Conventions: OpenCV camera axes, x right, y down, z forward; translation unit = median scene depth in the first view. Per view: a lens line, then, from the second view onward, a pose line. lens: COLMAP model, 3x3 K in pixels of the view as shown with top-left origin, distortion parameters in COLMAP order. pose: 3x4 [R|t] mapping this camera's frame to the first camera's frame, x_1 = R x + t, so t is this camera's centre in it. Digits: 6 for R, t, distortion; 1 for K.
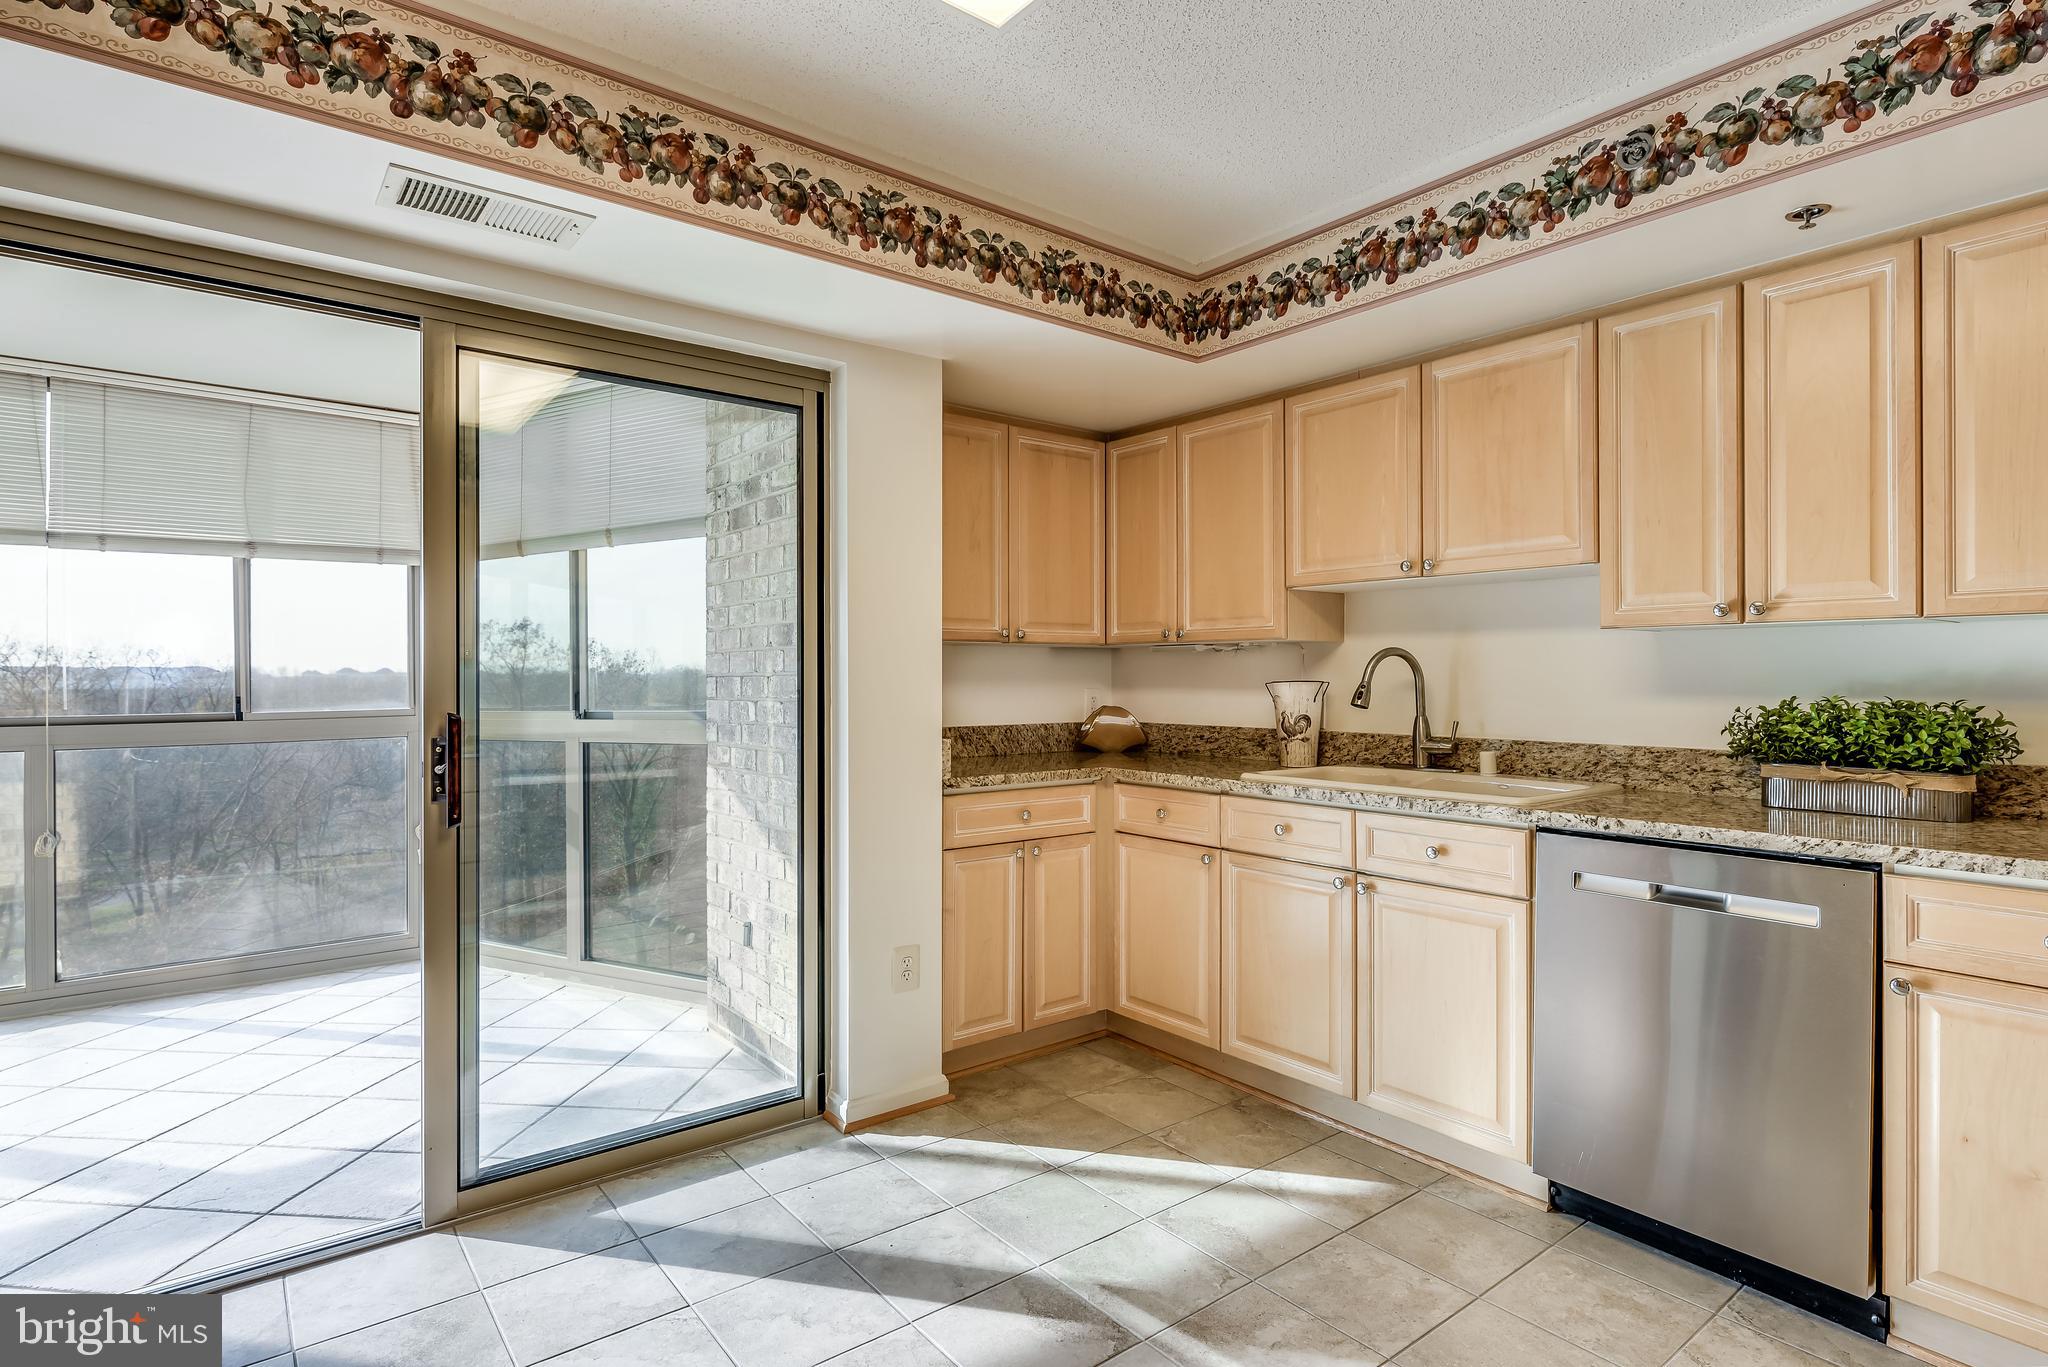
lens RADIAL K [[1029.5, 0, 1020.7], [0, 1029.5, 679.4], [0, 0, 1]] dist [-0.004364, -0.001036]
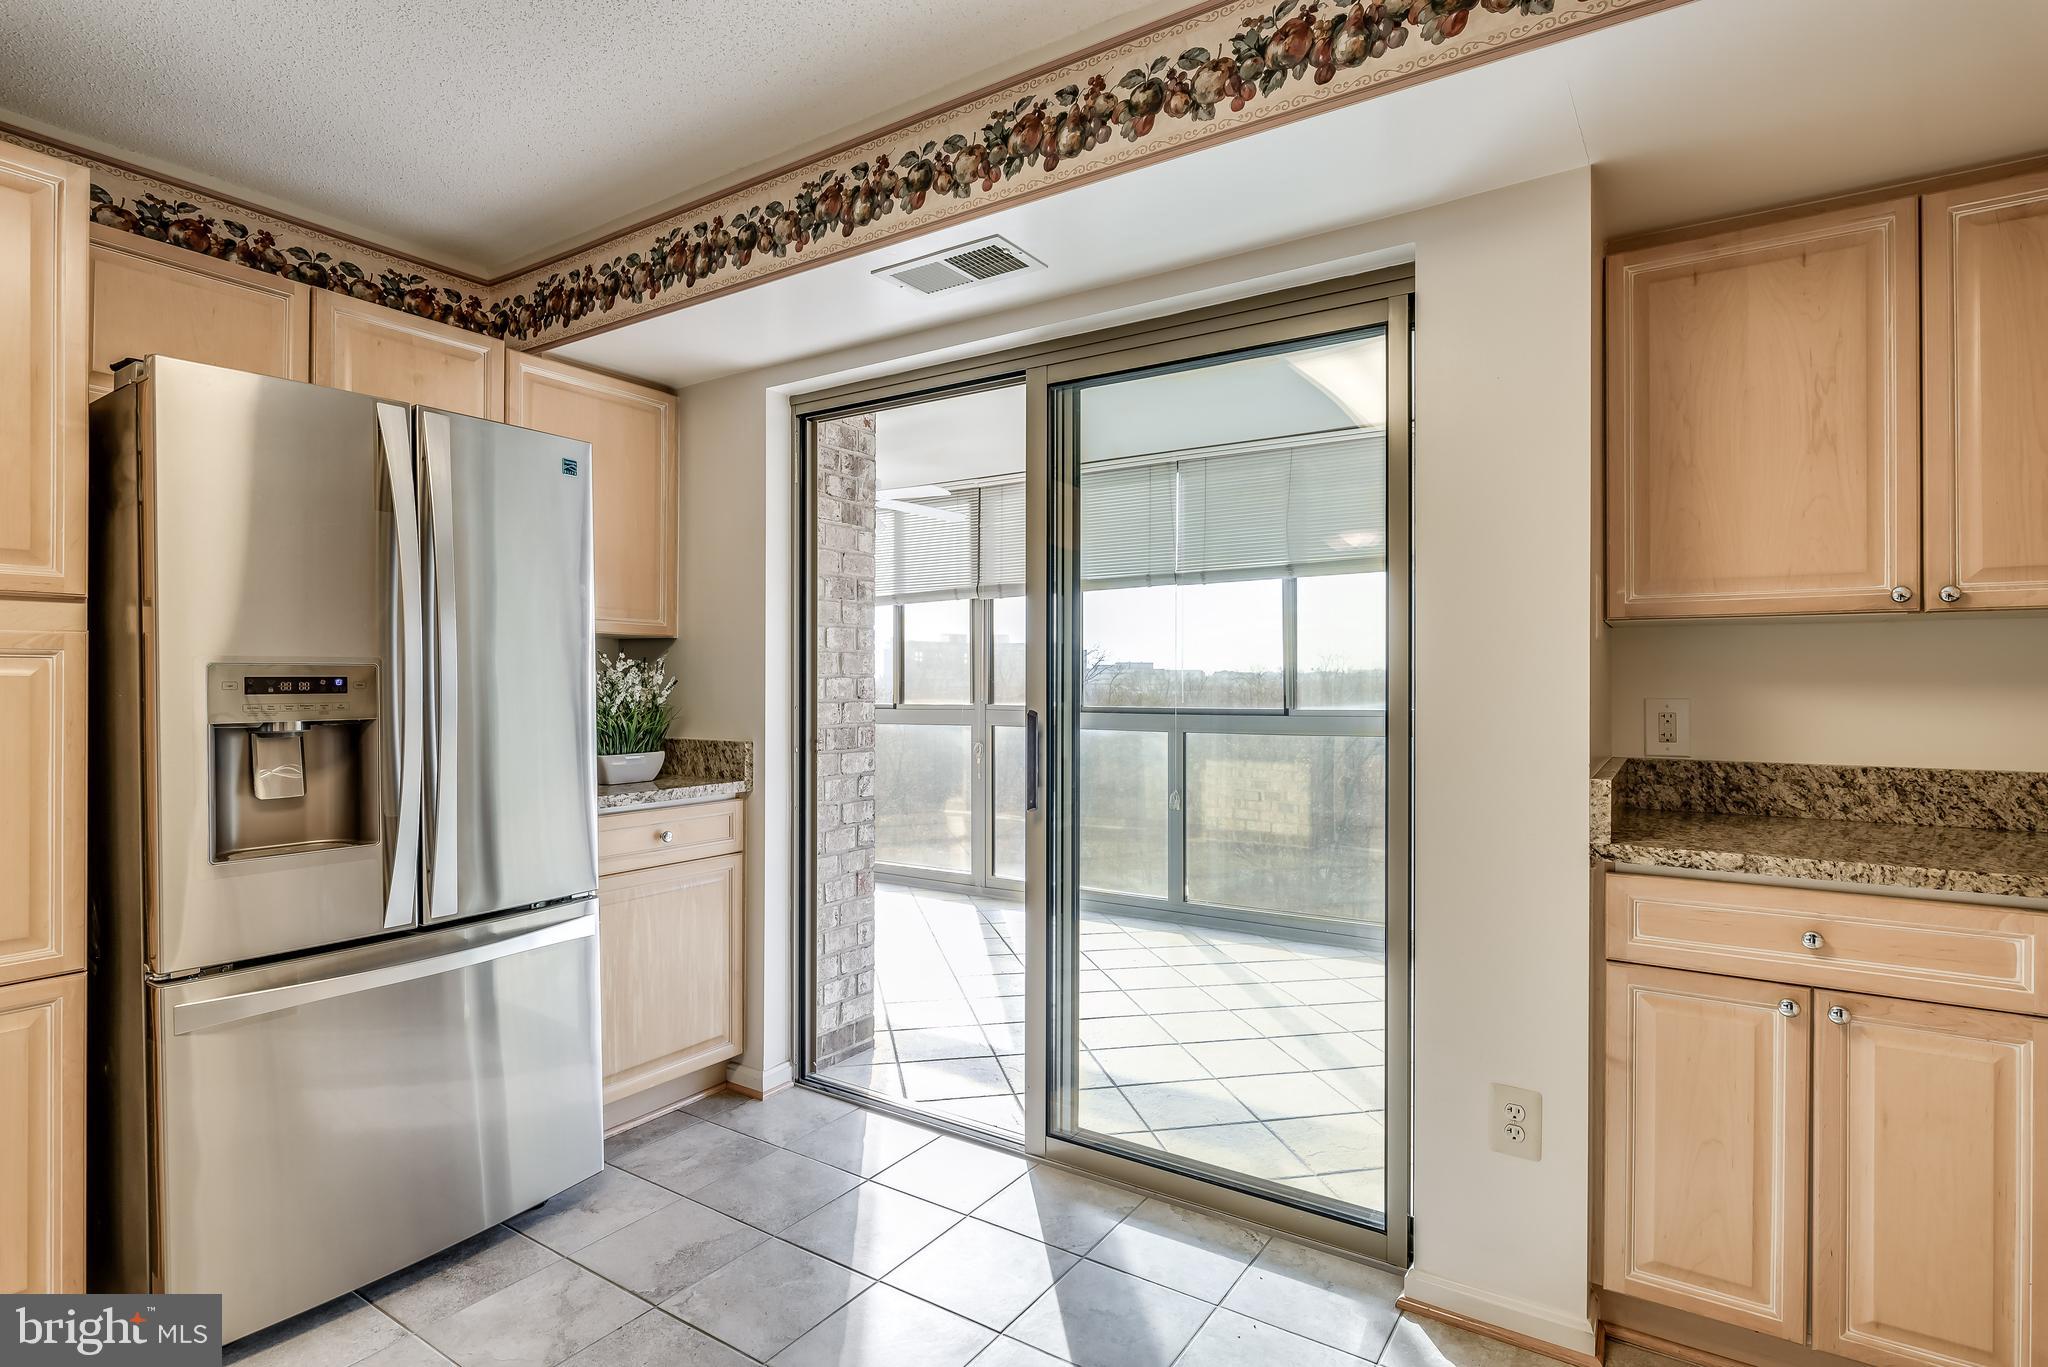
lens RADIAL K [[1029.5, 0, 1020.7], [0, 1029.5, 679.4], [0, 0, 1]] dist [-0.004364, -0.001036]
pose [[0.316138, 0.000092, -0.948713, 0.380954], [-0.002731, 0.999996, -0.000813, 0.000040], [0.948709, 0.002848, 0.316137, 0.456670]]
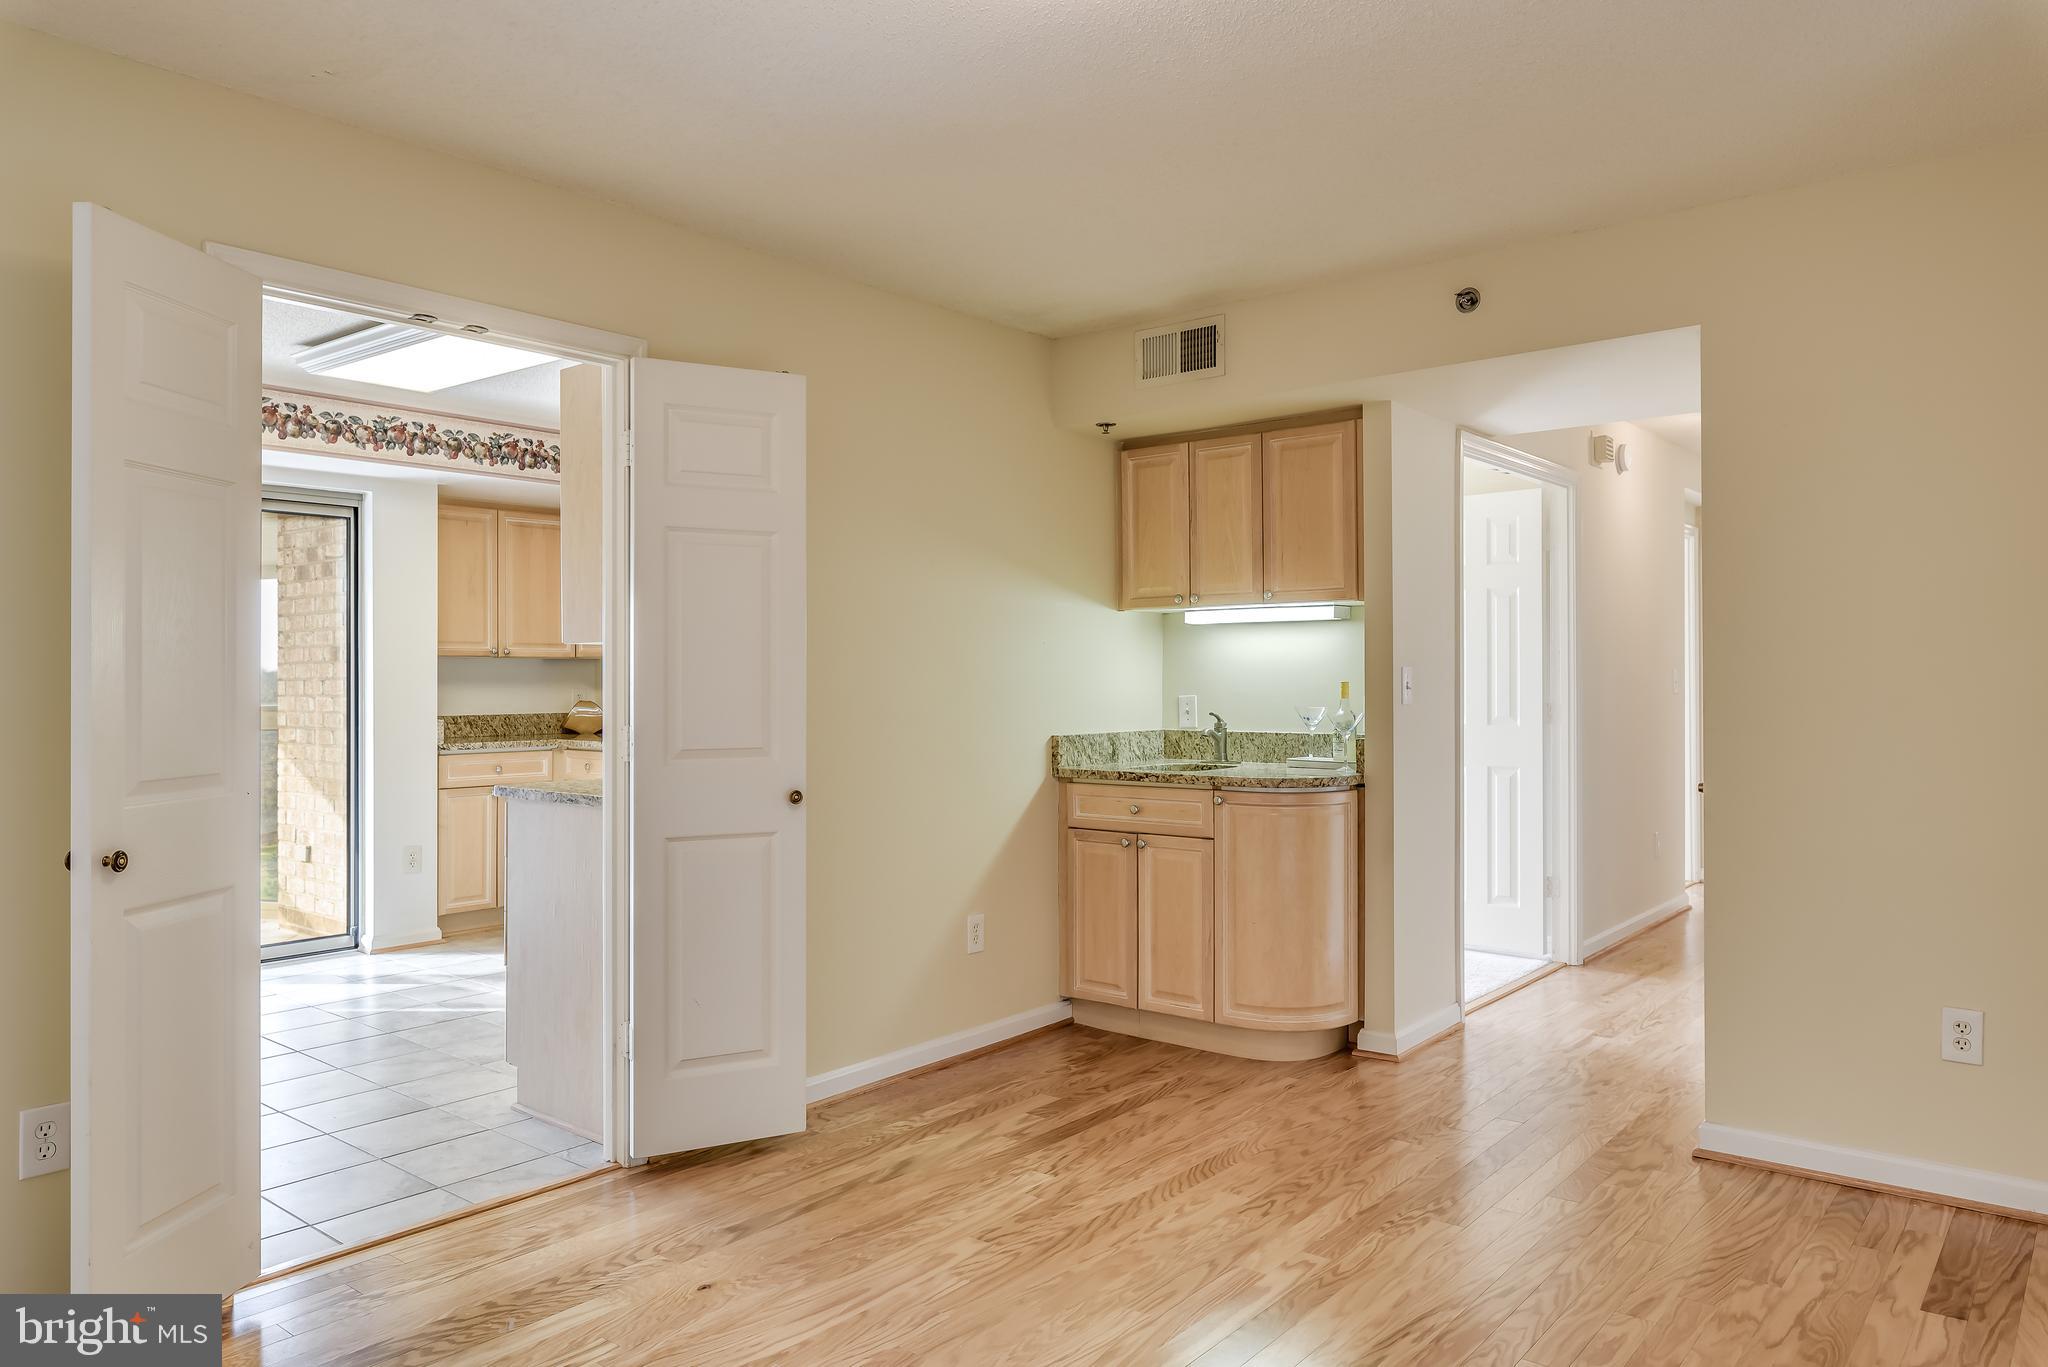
lens RADIAL K [[1369.8, 0, 1021.4], [0, 1369.8, 670.0], [0, 0, 1]] dist [-0.038704, 0.000809]
pose [[0.975702, -0.000679, 0.219102, 0.332316], [0.001846, 0.999985, -0.005124, -0.006921], [-0.219096, 0.005404, 0.975688, -1.214281]]
